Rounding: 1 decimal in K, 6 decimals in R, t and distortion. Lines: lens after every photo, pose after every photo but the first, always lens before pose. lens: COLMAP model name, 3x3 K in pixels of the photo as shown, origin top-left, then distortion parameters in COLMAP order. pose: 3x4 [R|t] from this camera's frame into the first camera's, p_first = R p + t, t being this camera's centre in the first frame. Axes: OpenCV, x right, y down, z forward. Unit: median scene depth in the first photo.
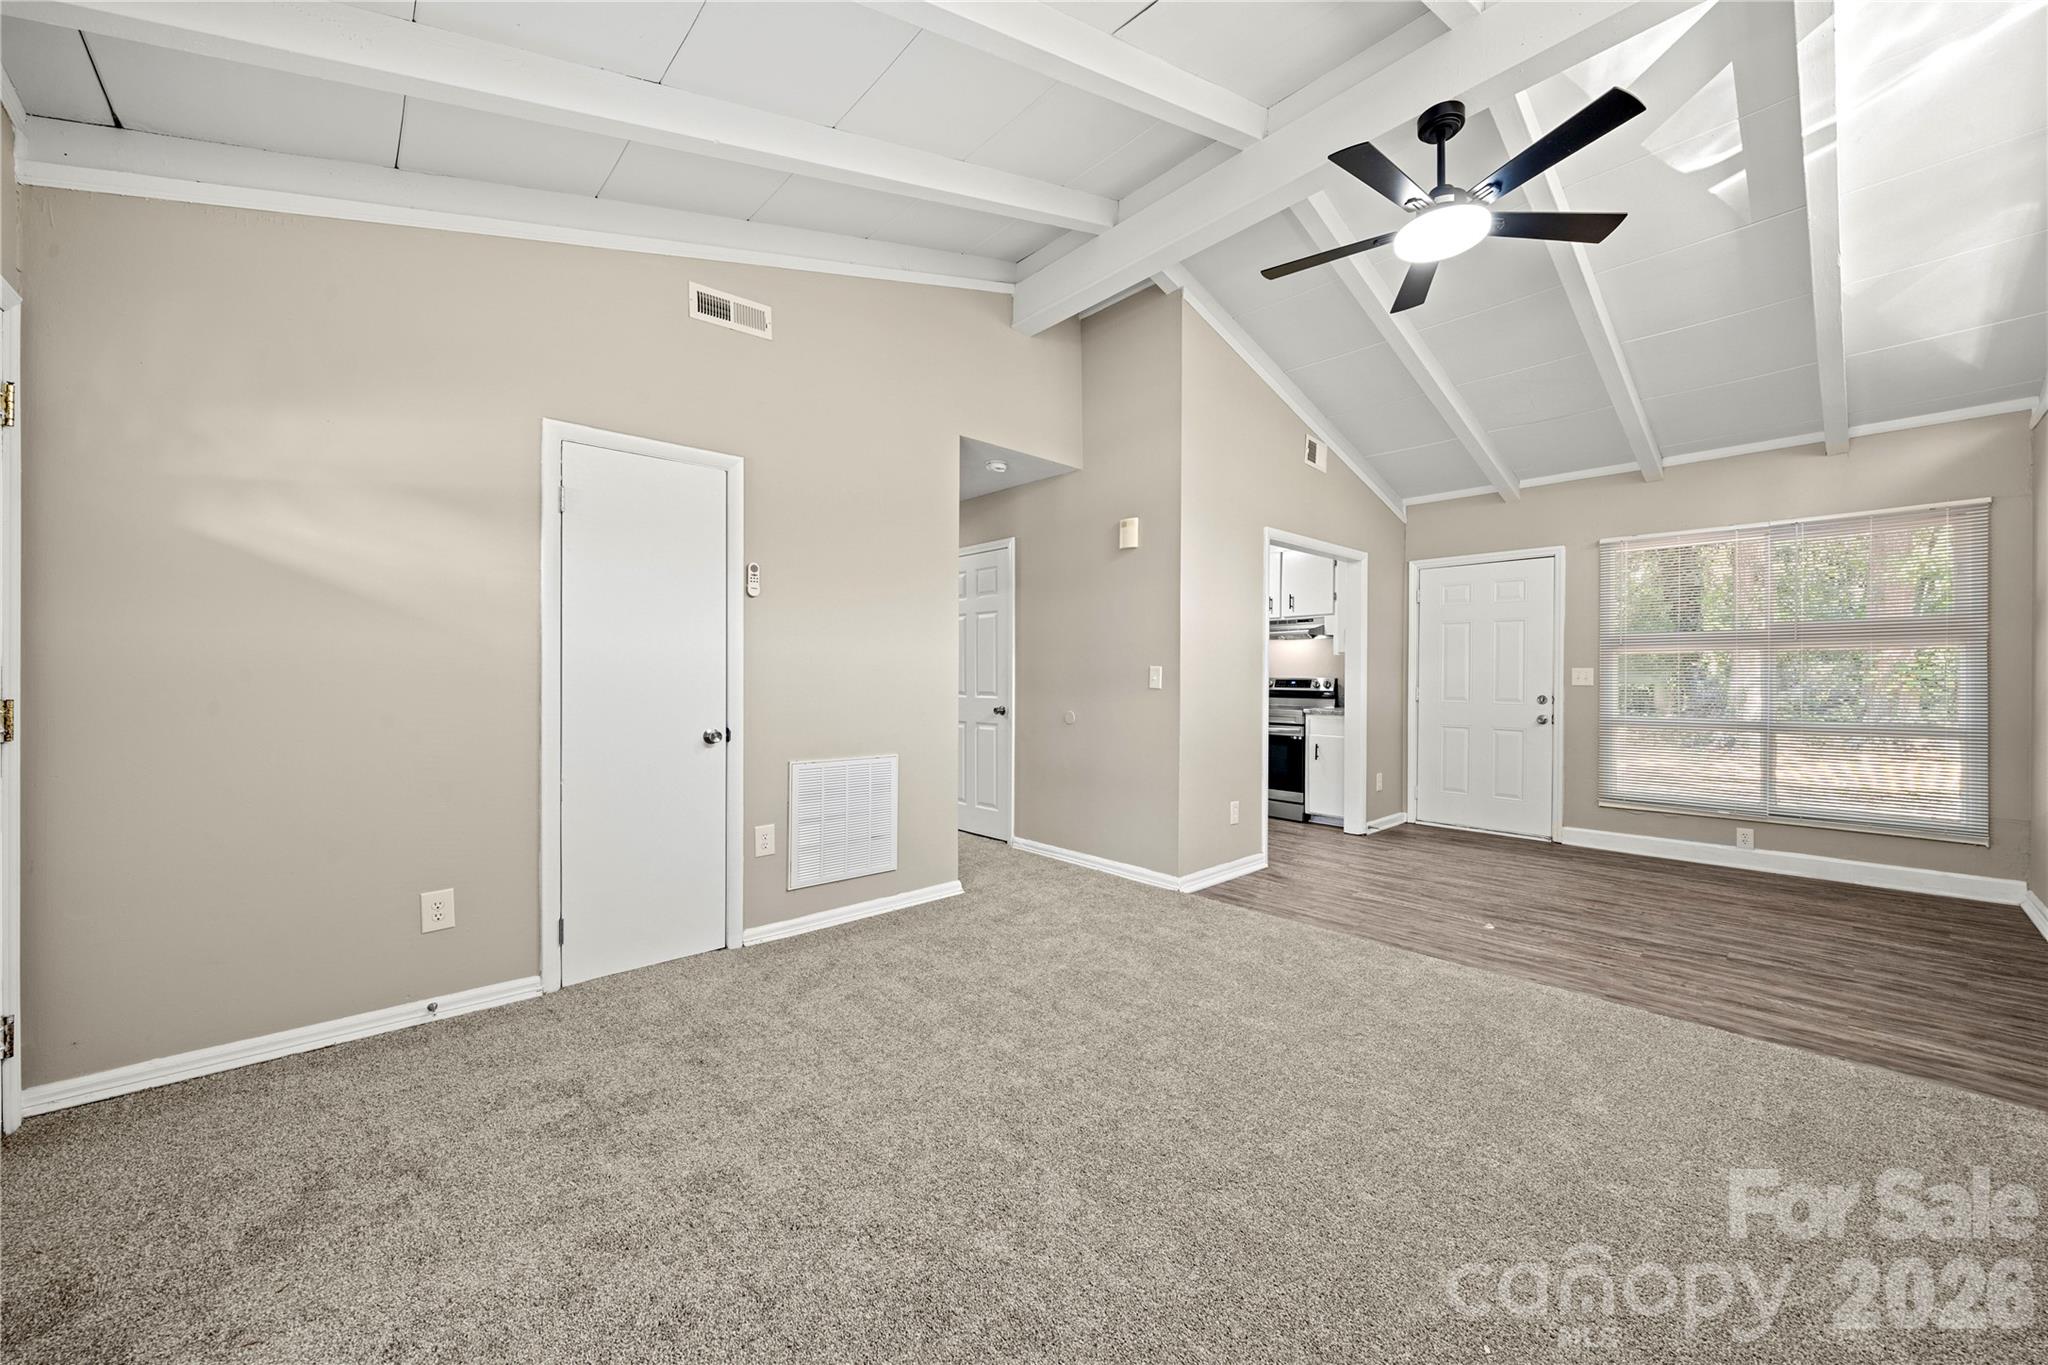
lens RADIAL K [[752.5, 0, 1022.2], [0, 752.5, 673.0], [0, 0, 1]] dist [-0.000418, -0.000117]
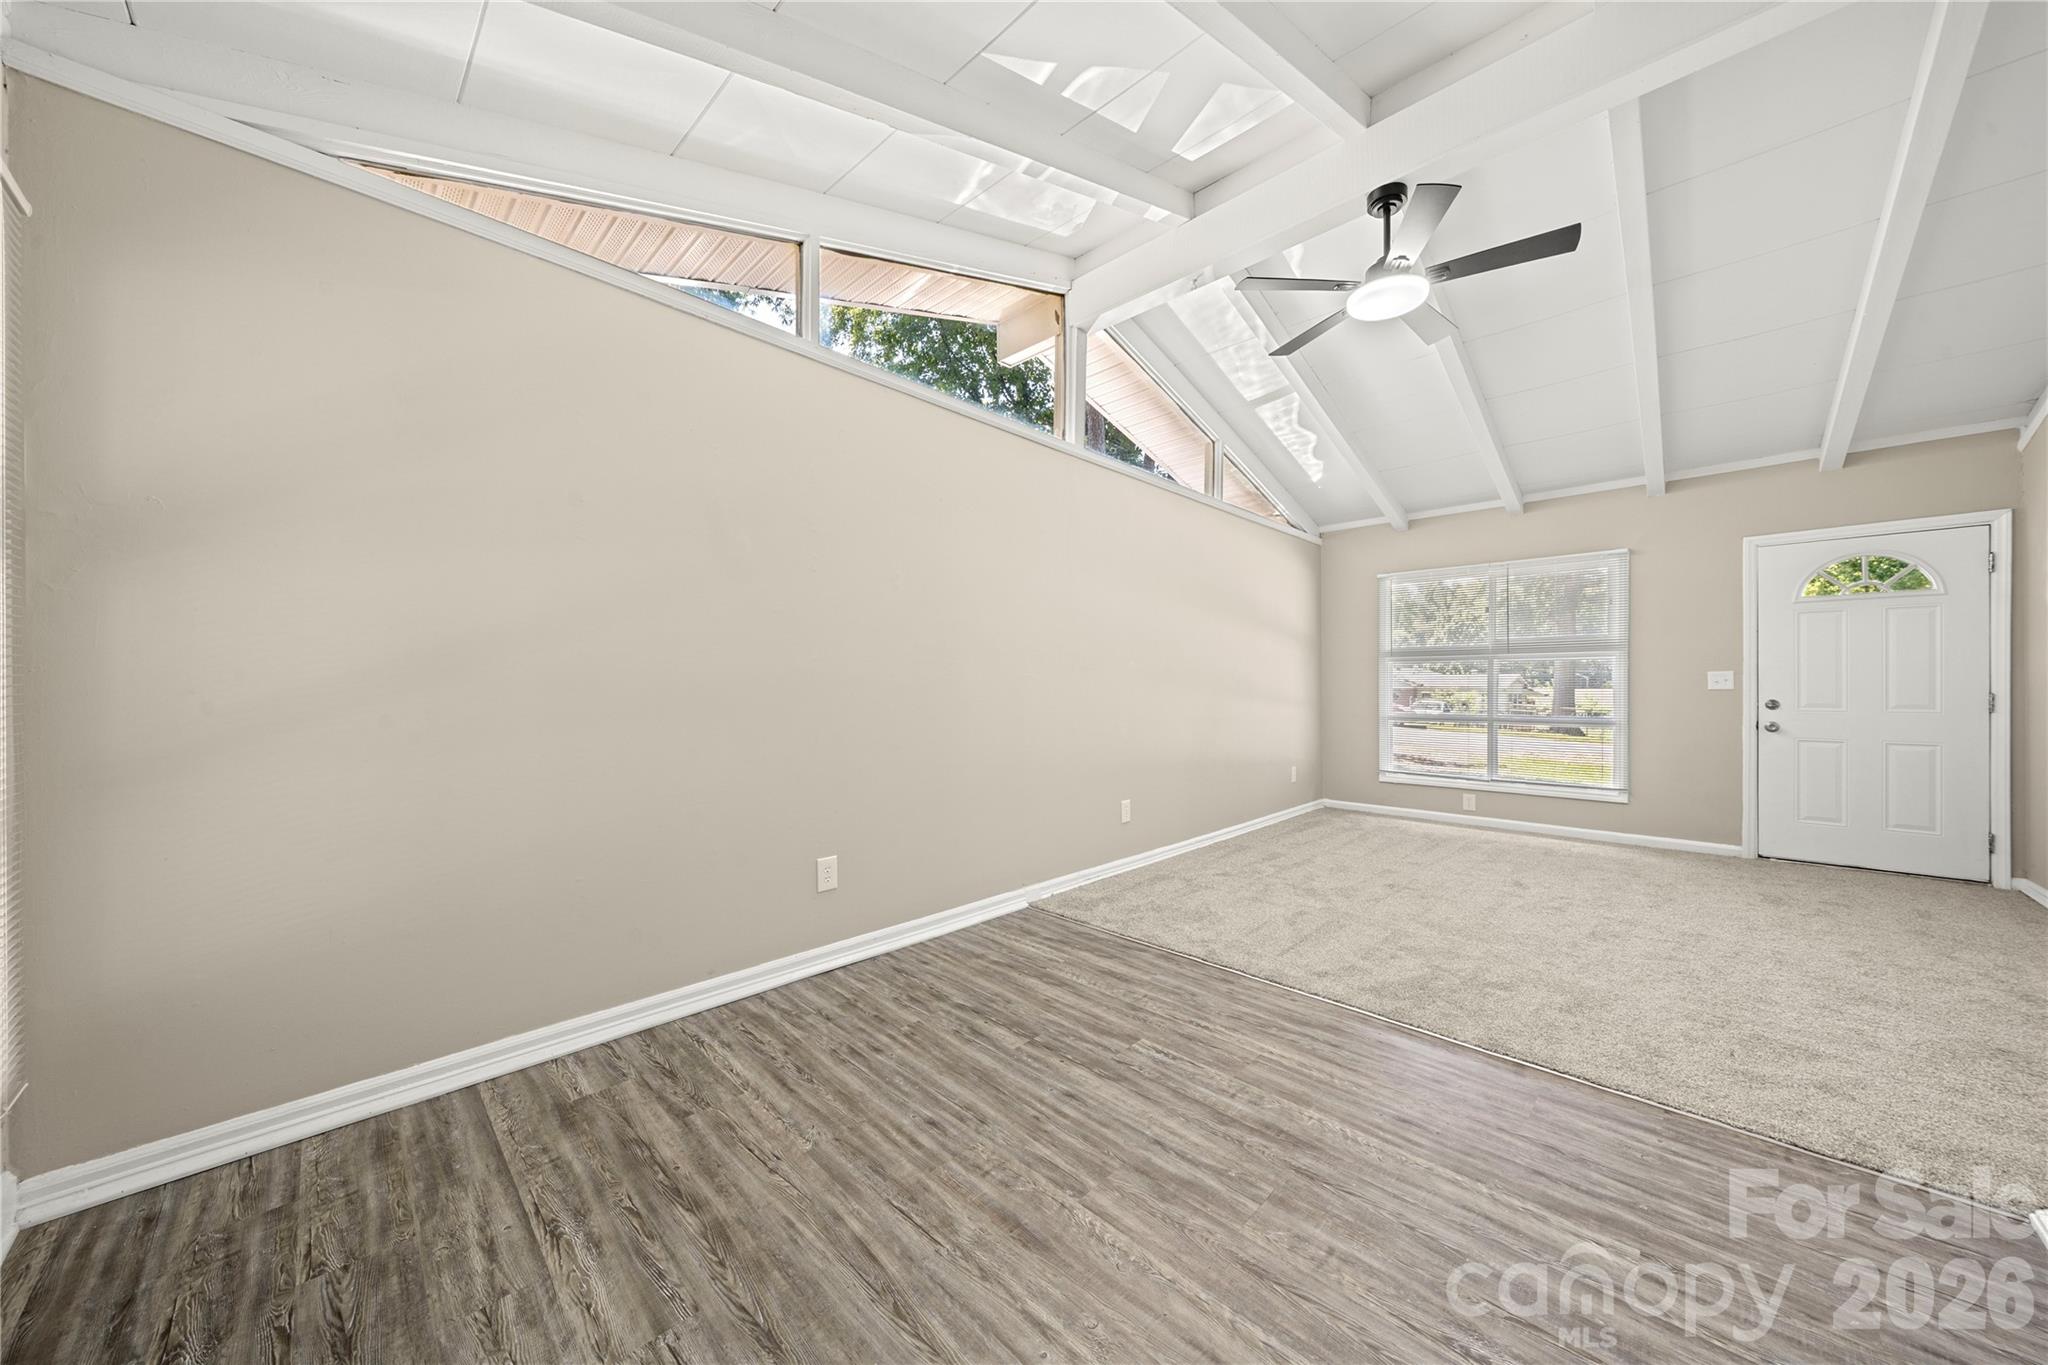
lens RADIAL K [[704.0, 0, 1017.3], [0, 704.0, 687.7], [0, 0, 1]] dist [-0.002082, -0.000054]
pose [[-0.998529, -0.003444, -0.054112, 1.048745], [-0.003676, 0.999985, 0.004174, 0.015718], [0.054097, 0.004367, -0.998526, 1.815014]]
